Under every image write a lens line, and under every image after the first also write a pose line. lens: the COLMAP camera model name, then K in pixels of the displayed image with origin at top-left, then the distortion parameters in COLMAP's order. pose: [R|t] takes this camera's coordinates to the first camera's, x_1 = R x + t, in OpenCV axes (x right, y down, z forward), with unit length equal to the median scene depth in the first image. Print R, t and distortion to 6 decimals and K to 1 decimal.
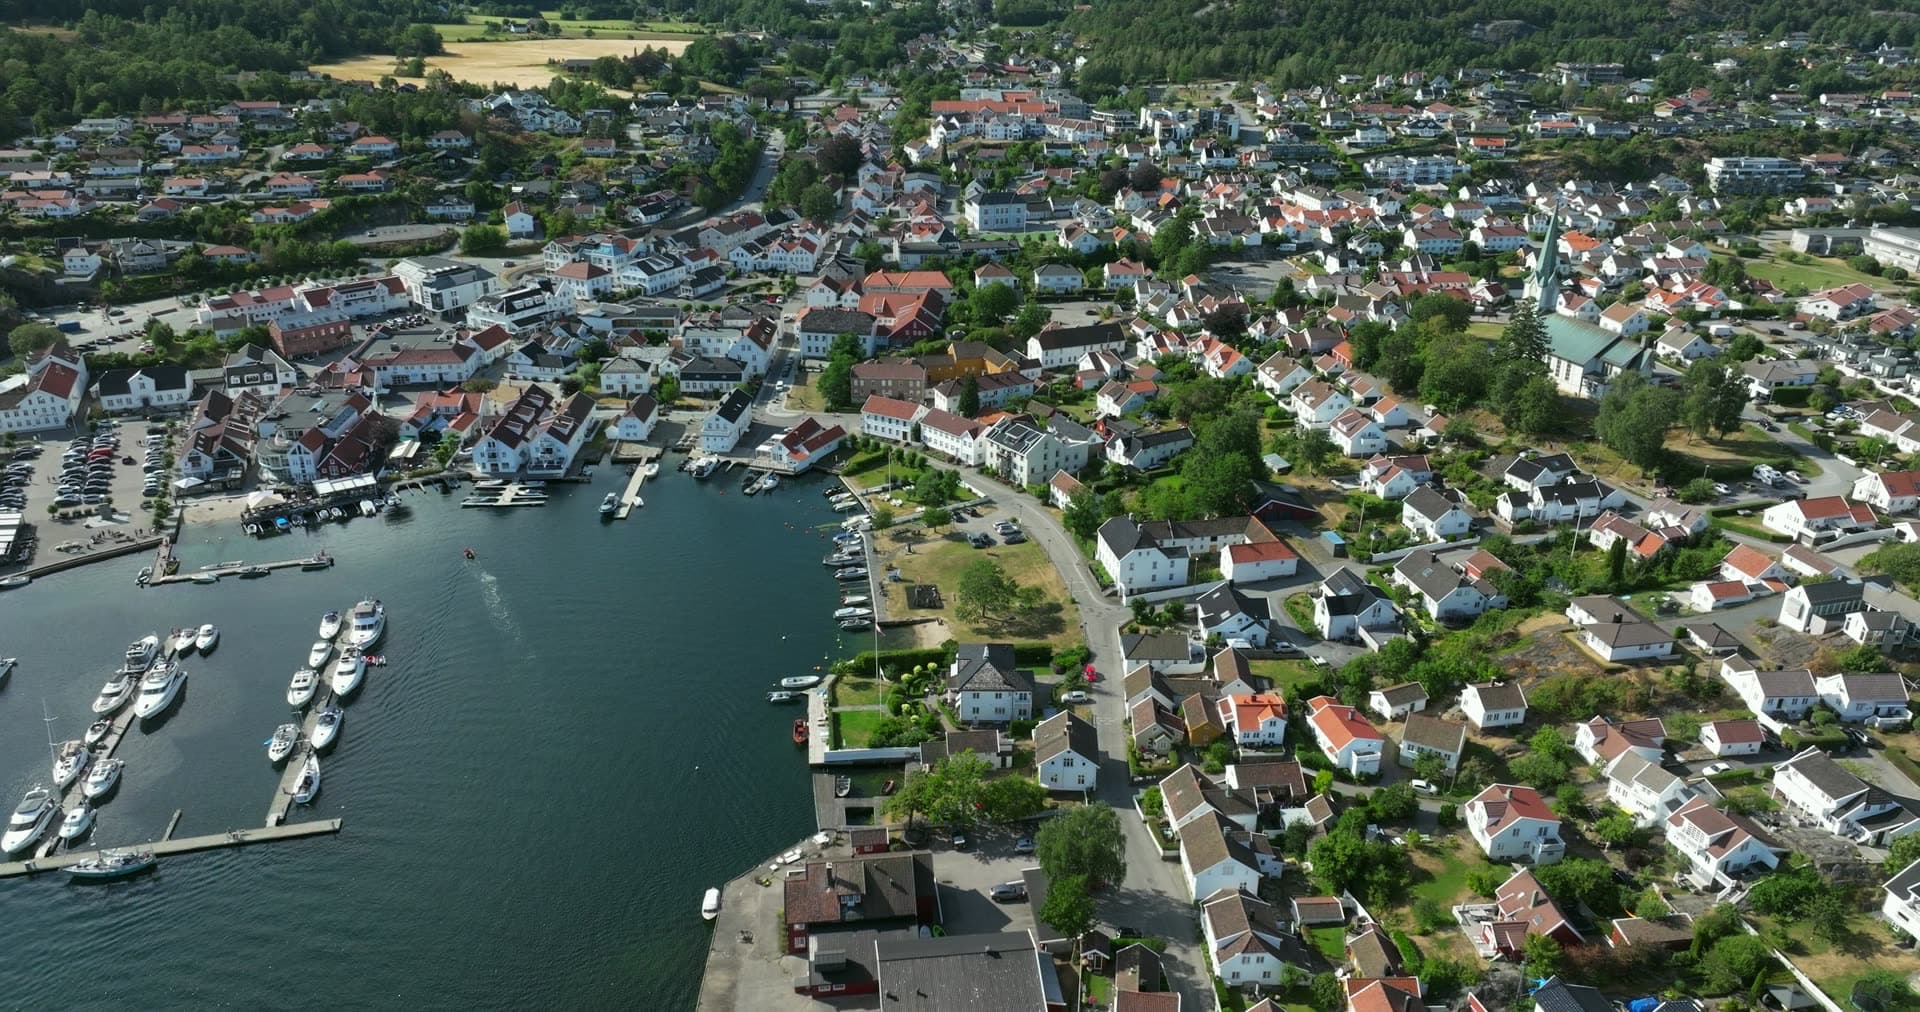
lens RADIAL K [[1345.7, 0, 960.1], [0, 1345.7, 500.6], [0, 0, 1]] dist [-0.000459, 0.012366]
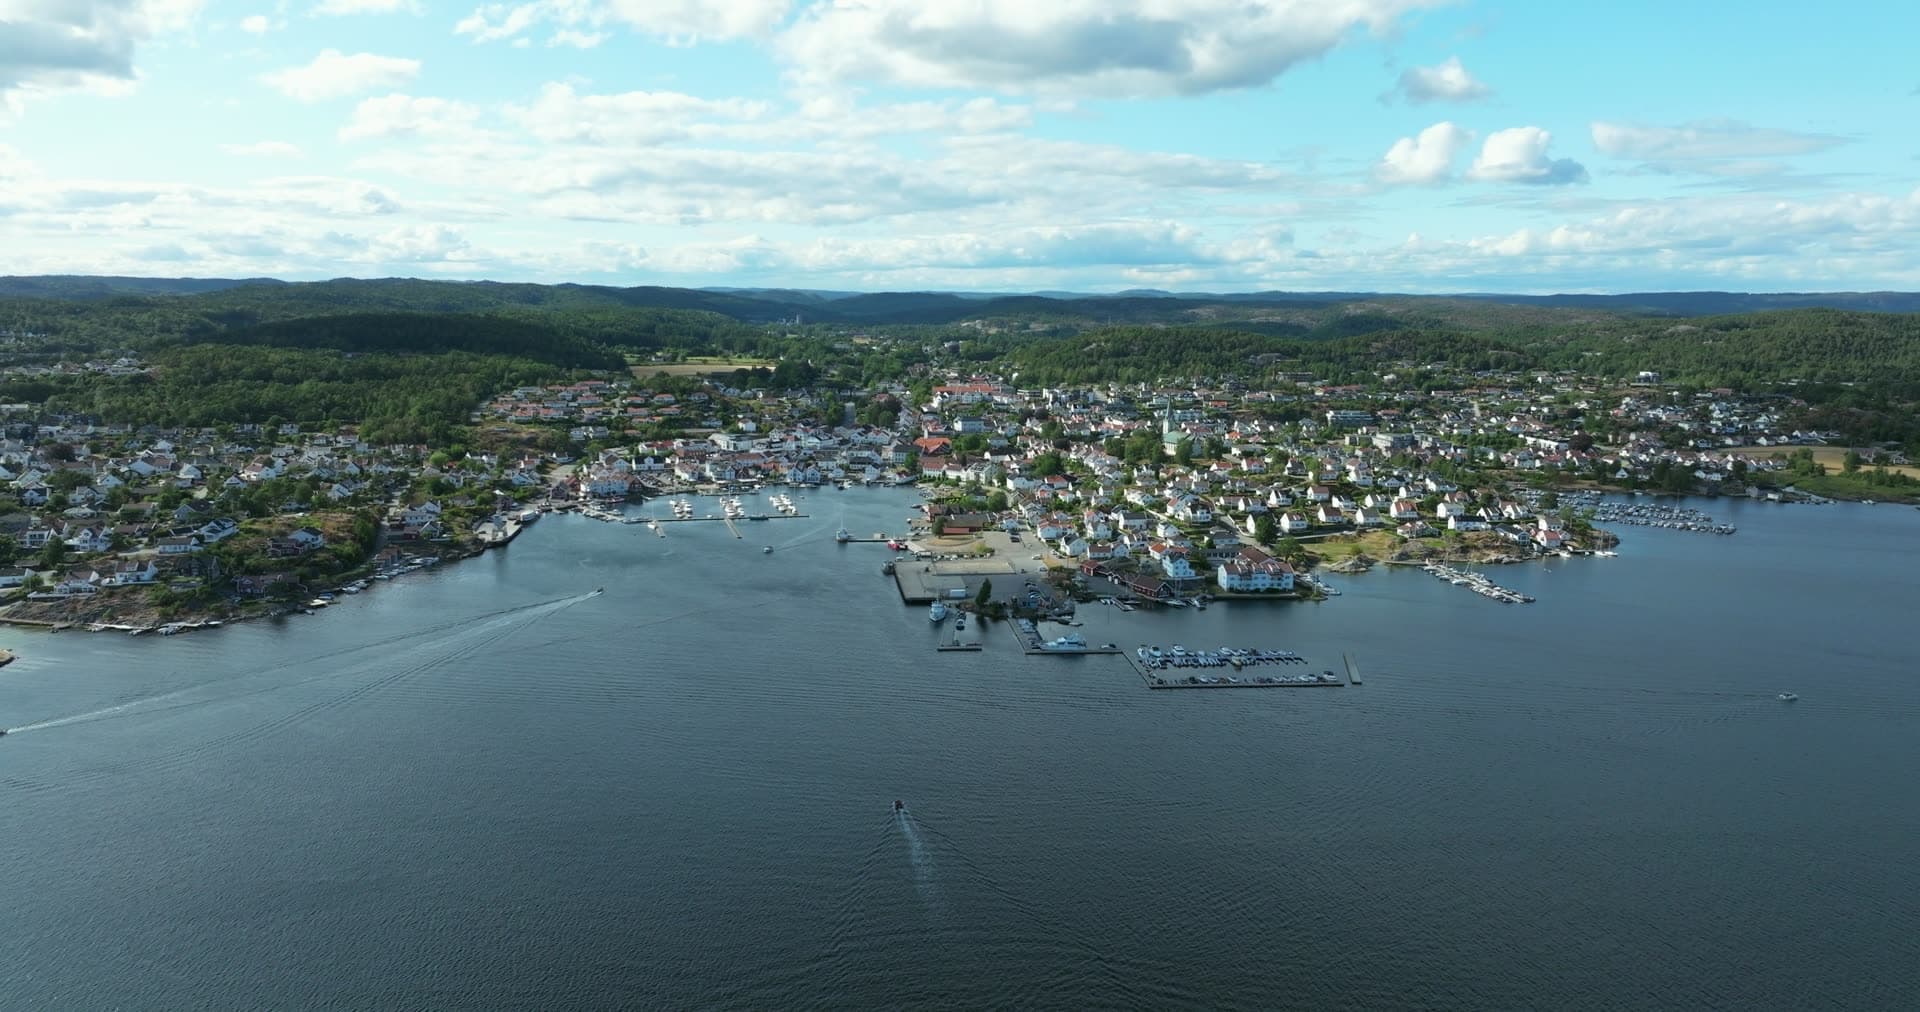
lens RADIAL K [[1345.7, 0, 960.1], [0, 1345.7, 500.6], [0, 0, 1]] dist [-0.000459, 0.012366]
pose [[0.999545, 0.000234, 0.030162, -0.041926], [0.007341, 0.968015, -0.250785, 0.348739], [-0.029256, 0.250892, 0.967573, -0.824935]]
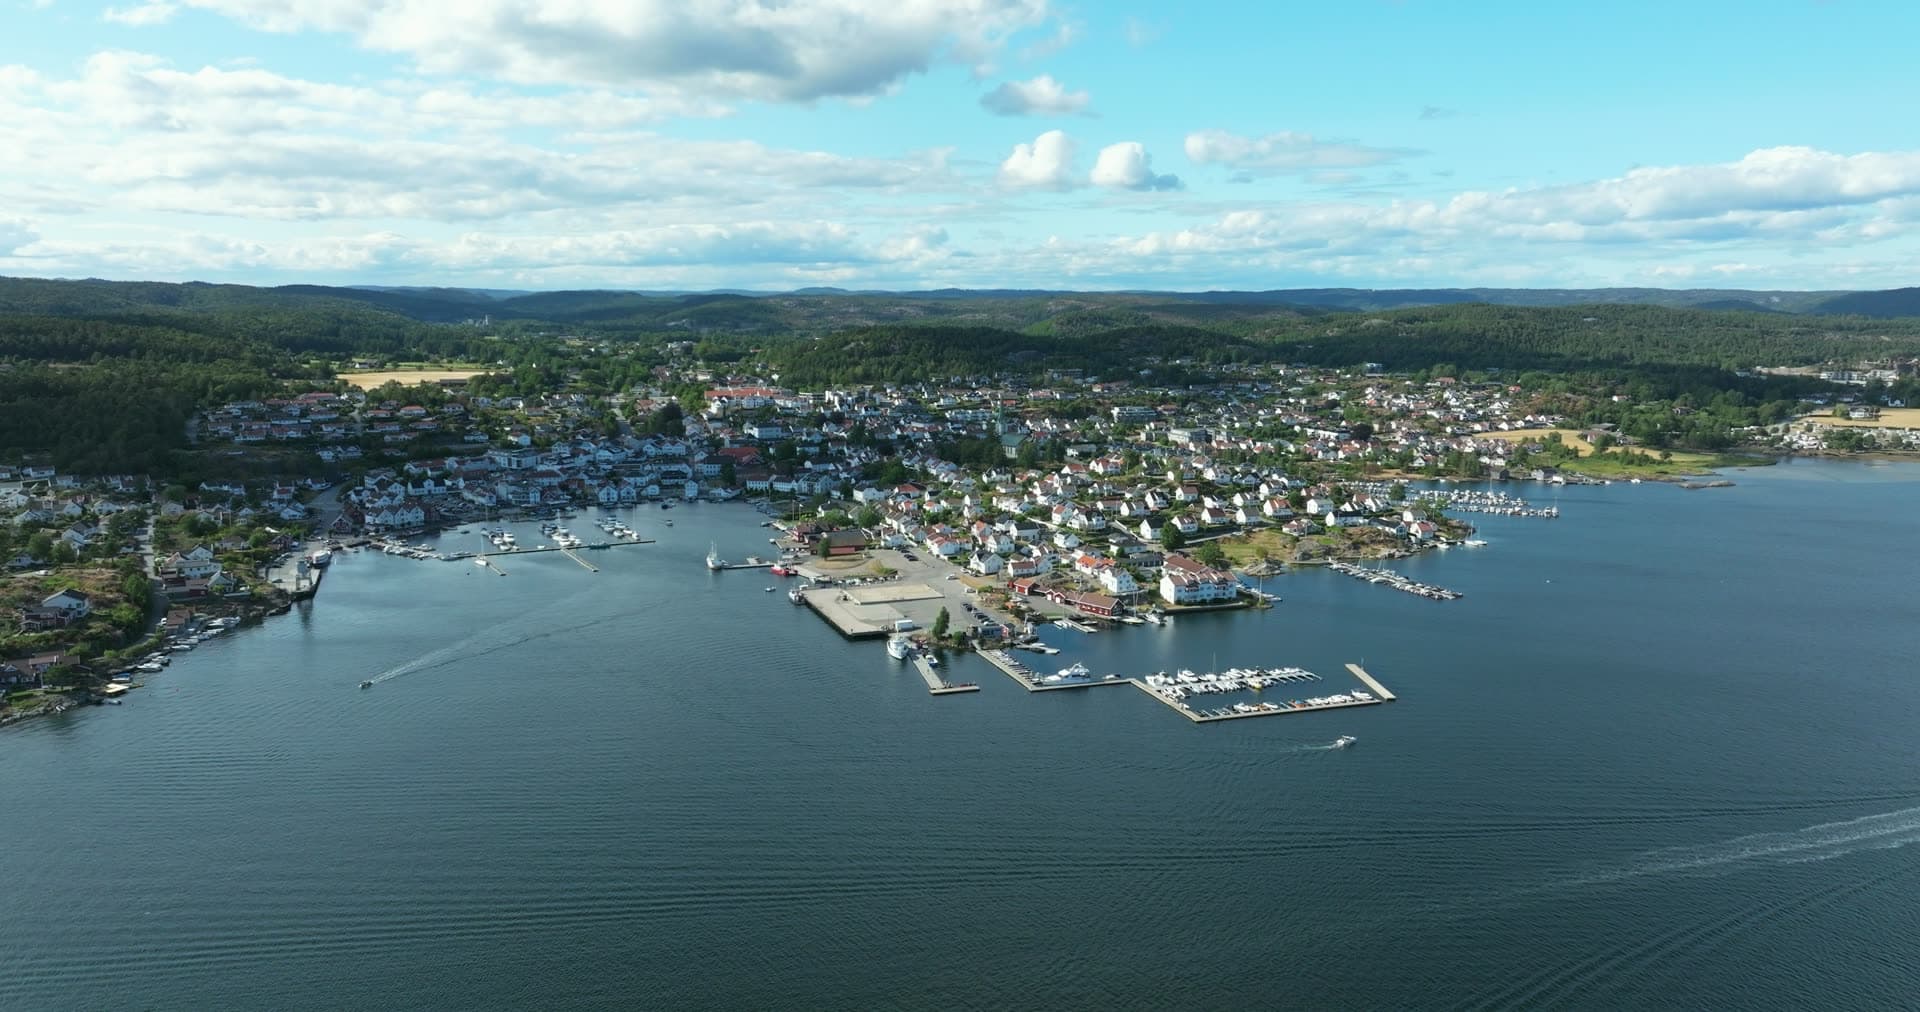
lens RADIAL K [[1345.7, 0, 960.1], [0, 1345.7, 500.6], [0, 0, 1]] dist [-0.000459, 0.012366]
pose [[0.963589, -0.039495, 0.264455, -0.182549], [0.104374, 0.966127, -0.236020, 0.308839], [-0.246175, 0.255029, 0.935071, -0.730021]]
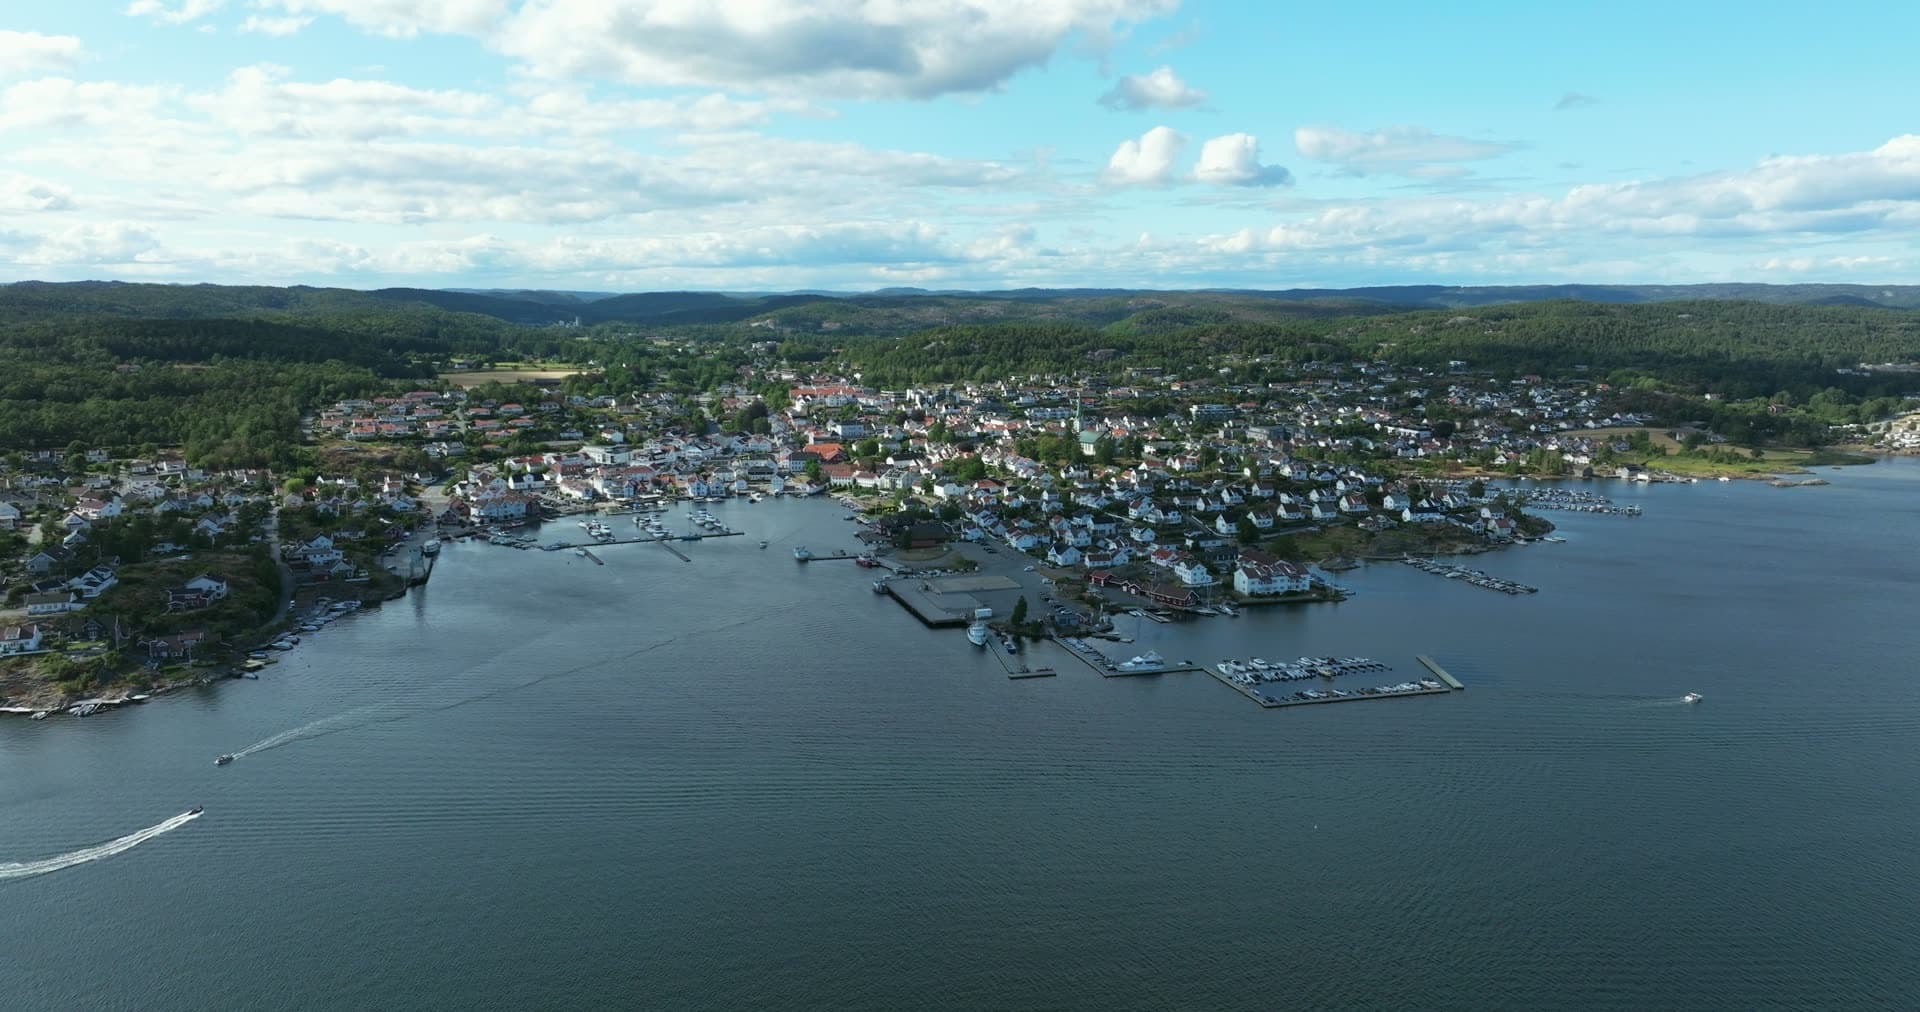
lens RADIAL K [[1345.7, 0, 960.1], [0, 1345.7, 500.6], [0, 0, 1]] dist [-0.000459, 0.012366]
pose [[0.977612, -0.036088, 0.207299, -0.188887], [0.086853, 0.966548, -0.241333, 0.318865], [-0.191655, 0.253935, 0.948043, -0.753893]]
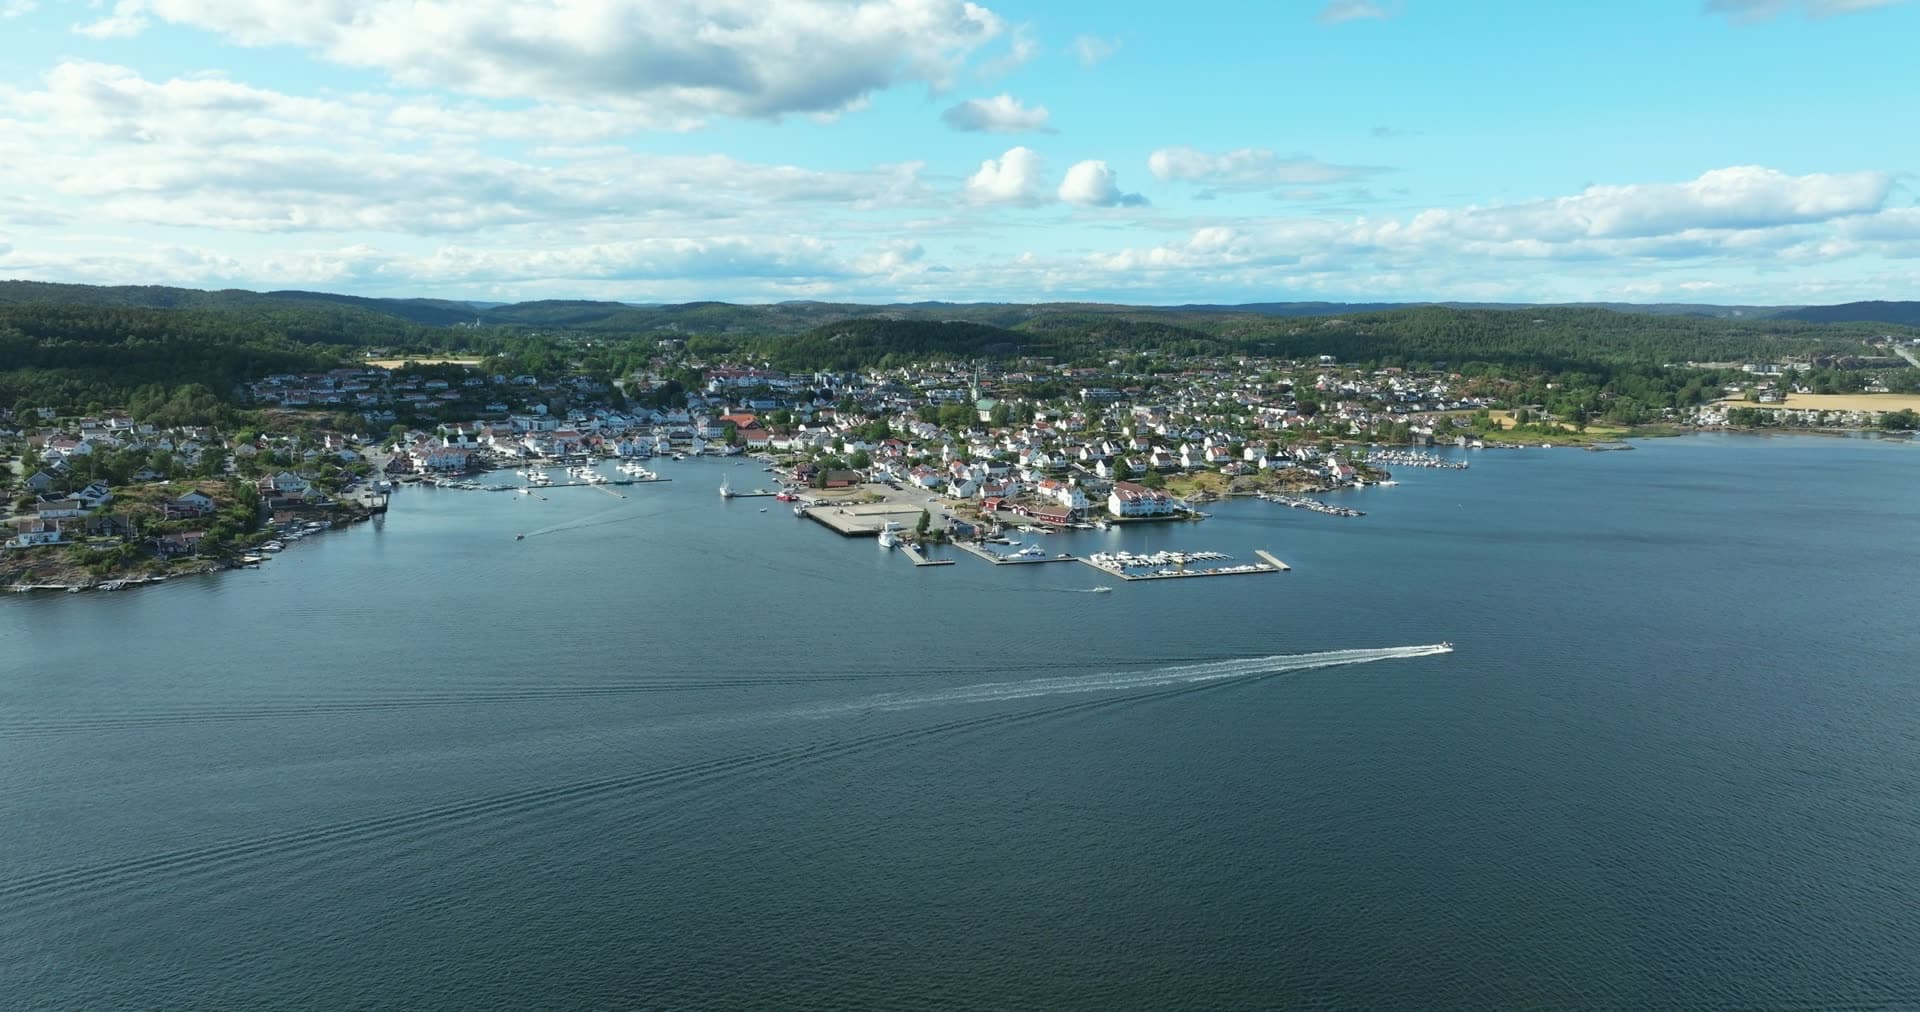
lens RADIAL K [[1345.7, 0, 960.1], [0, 1345.7, 500.6], [0, 0, 1]] dist [-0.000459, 0.012366]
pose [[0.959544, -0.035323, 0.279334, -0.223354], [0.106859, 0.963559, -0.245224, 0.403265], [-0.260493, 0.265153, 0.928352, -0.851871]]
